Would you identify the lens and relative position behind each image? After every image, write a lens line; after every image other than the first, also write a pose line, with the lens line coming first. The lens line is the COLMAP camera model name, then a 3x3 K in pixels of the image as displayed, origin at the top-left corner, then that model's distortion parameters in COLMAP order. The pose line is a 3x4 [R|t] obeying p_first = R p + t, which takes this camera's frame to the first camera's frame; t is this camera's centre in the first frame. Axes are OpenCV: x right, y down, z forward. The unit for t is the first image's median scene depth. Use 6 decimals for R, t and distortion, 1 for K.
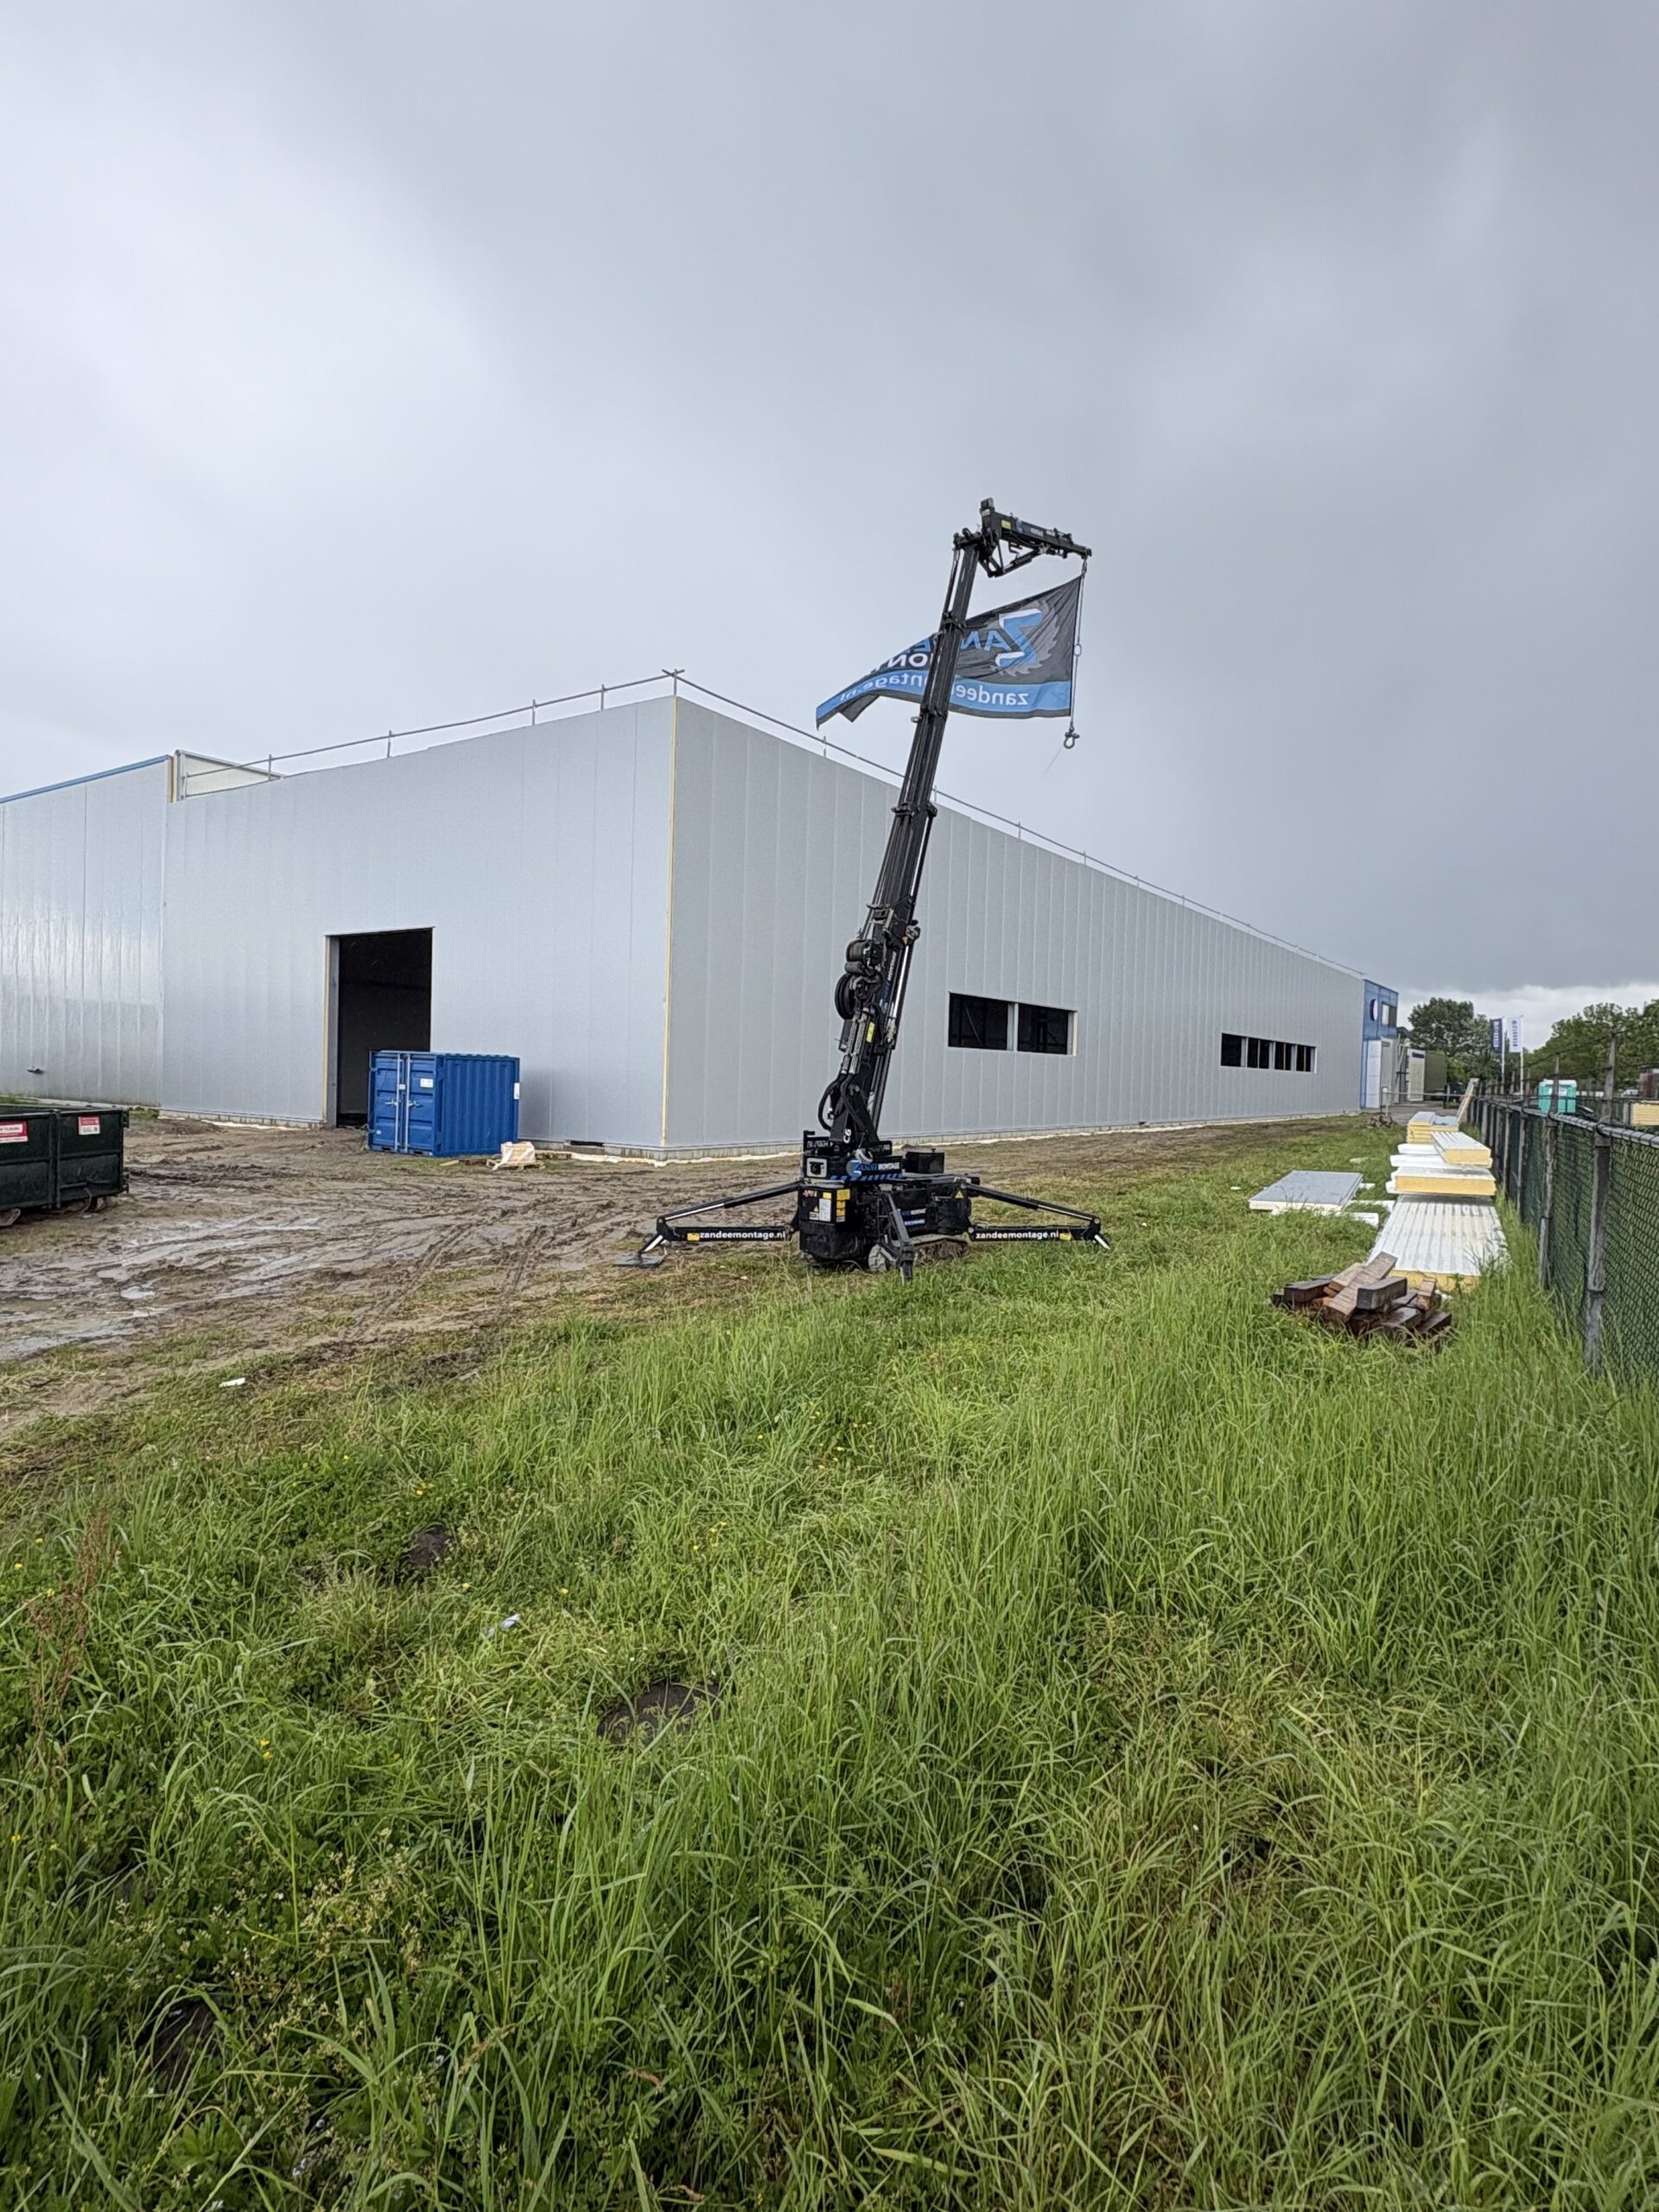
lens RADIAL K [[1169.6, 0, 829.5], [0, 1169.6, 1106.0], [0, 0, 1]] dist [-0.000284, 0.000046]
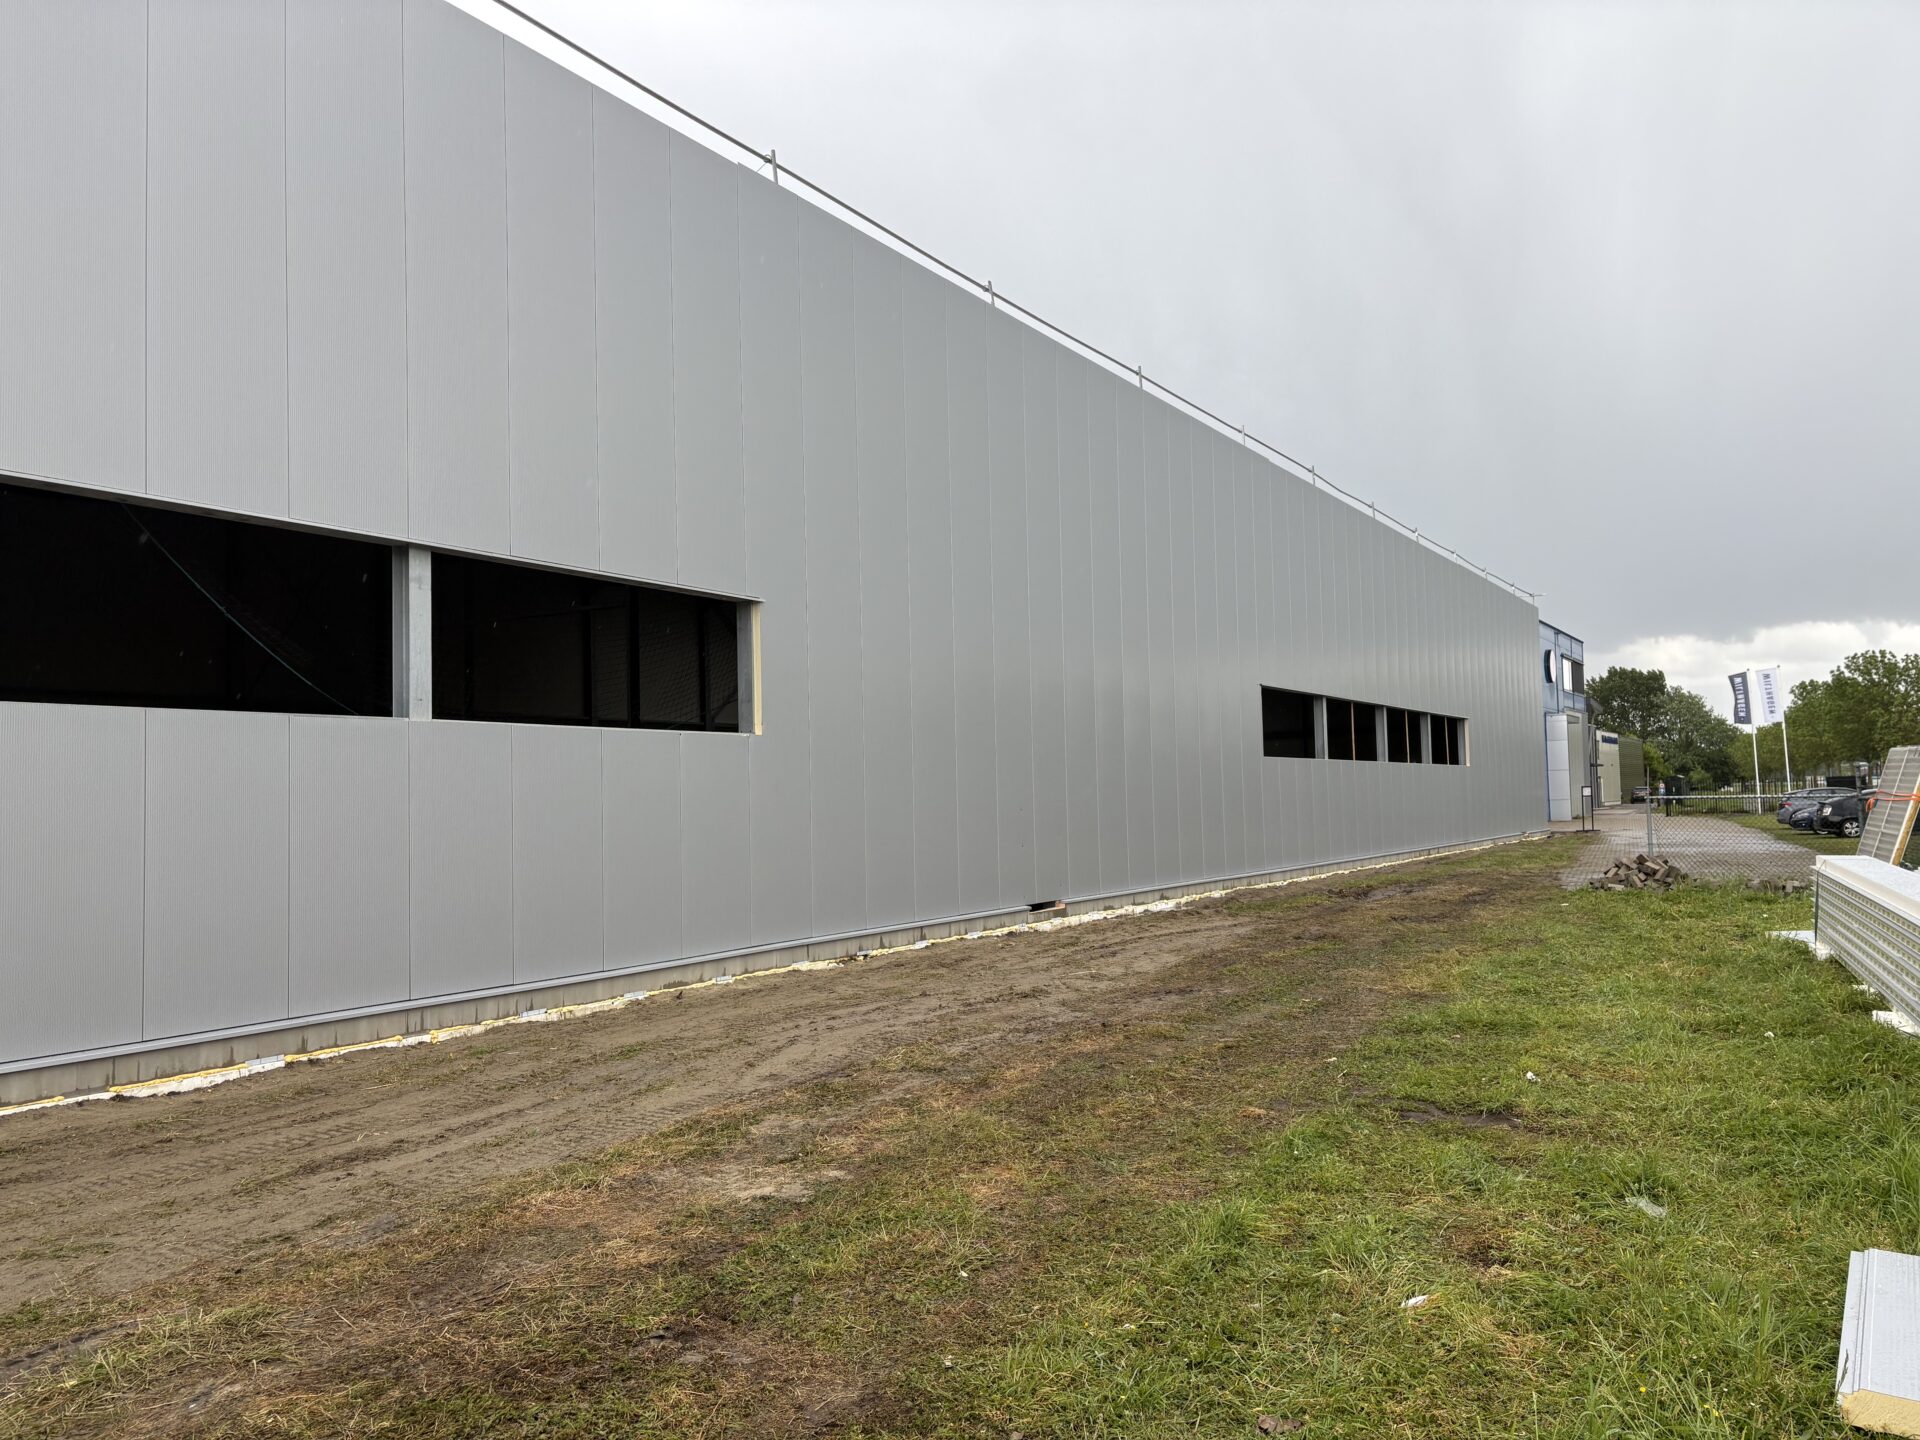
lens RADIAL K [[1452.1, 0, 960.0], [0, 1452.1, 720.0], [0, 0, 1]] dist [0.002283, -0.007591]
pose [[0.997312, -0.044085, 0.058524, 0.143432], [0.048807, 0.995447, -0.081878, -0.006199], [-0.054648, 0.084514, 0.994923, 0.343908]]
